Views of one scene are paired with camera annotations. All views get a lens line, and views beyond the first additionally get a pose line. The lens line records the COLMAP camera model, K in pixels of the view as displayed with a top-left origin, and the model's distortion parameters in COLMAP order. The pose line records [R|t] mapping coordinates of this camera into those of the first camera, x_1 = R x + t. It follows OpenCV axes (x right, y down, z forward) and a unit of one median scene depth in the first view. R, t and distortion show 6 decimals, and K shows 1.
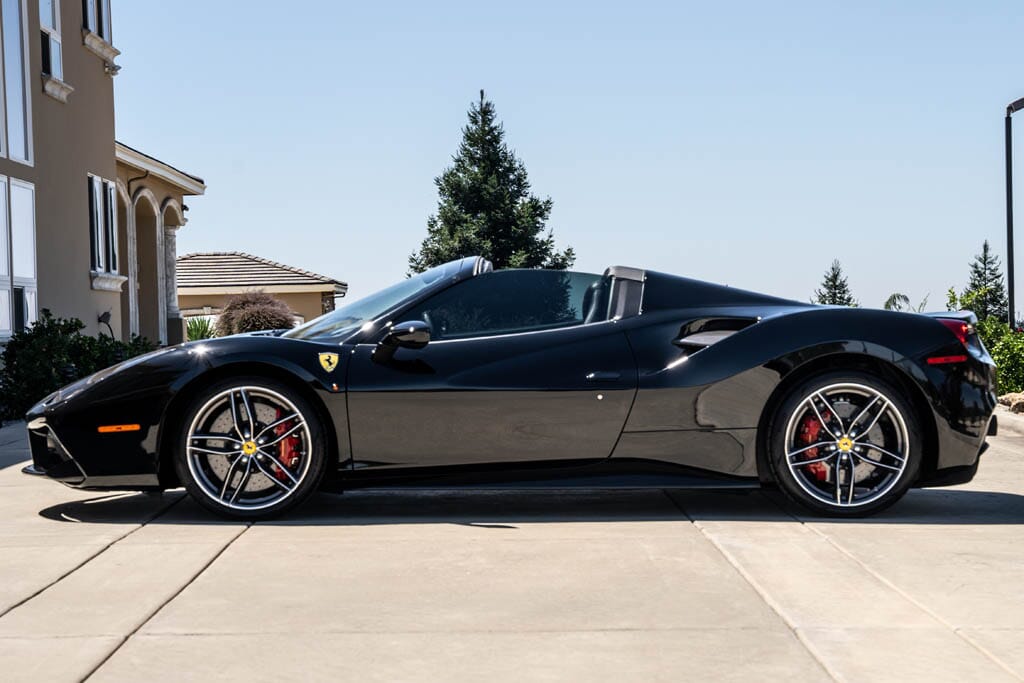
lens RADIAL K [[1976.3, 0, 531.4], [0, 1976.3, 359.1], [0, 0, 1]] dist [0.236671, 0.000000]
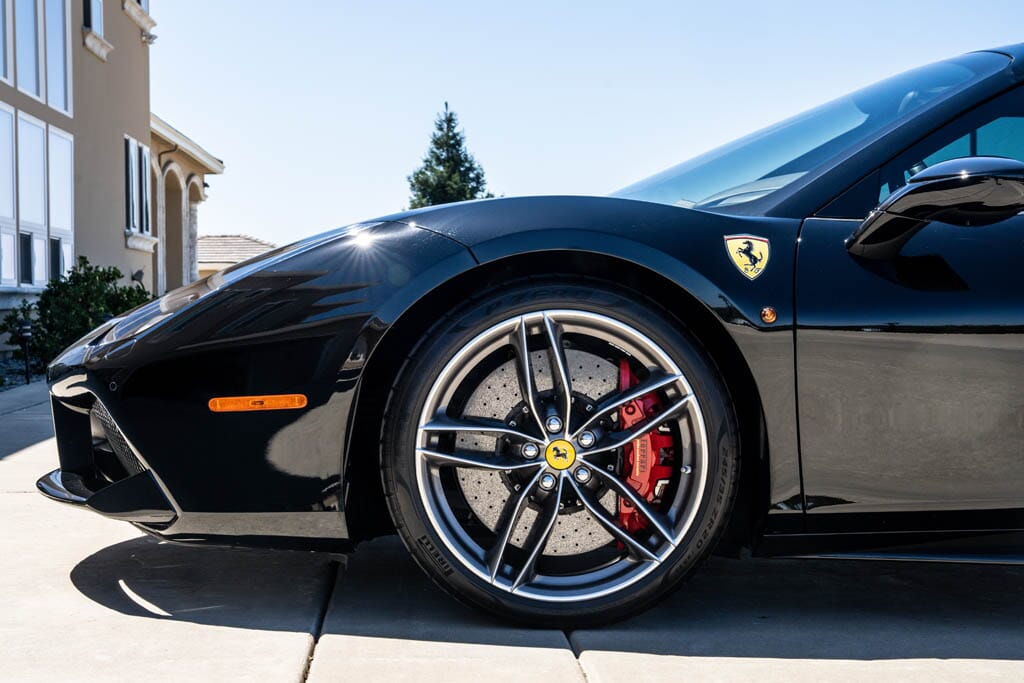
lens RADIAL K [[1822.3, 0, 507.8], [0, 1822.3, 334.3], [0, 0, 1]] dist [0.142215, 0.000000]
pose [[0.999811, 0.017168, -0.009116, -0.137167], [-0.017124, 0.999841, 0.004938, 0.015631], [0.009199, -0.004781, 0.999946, 0.557771]]
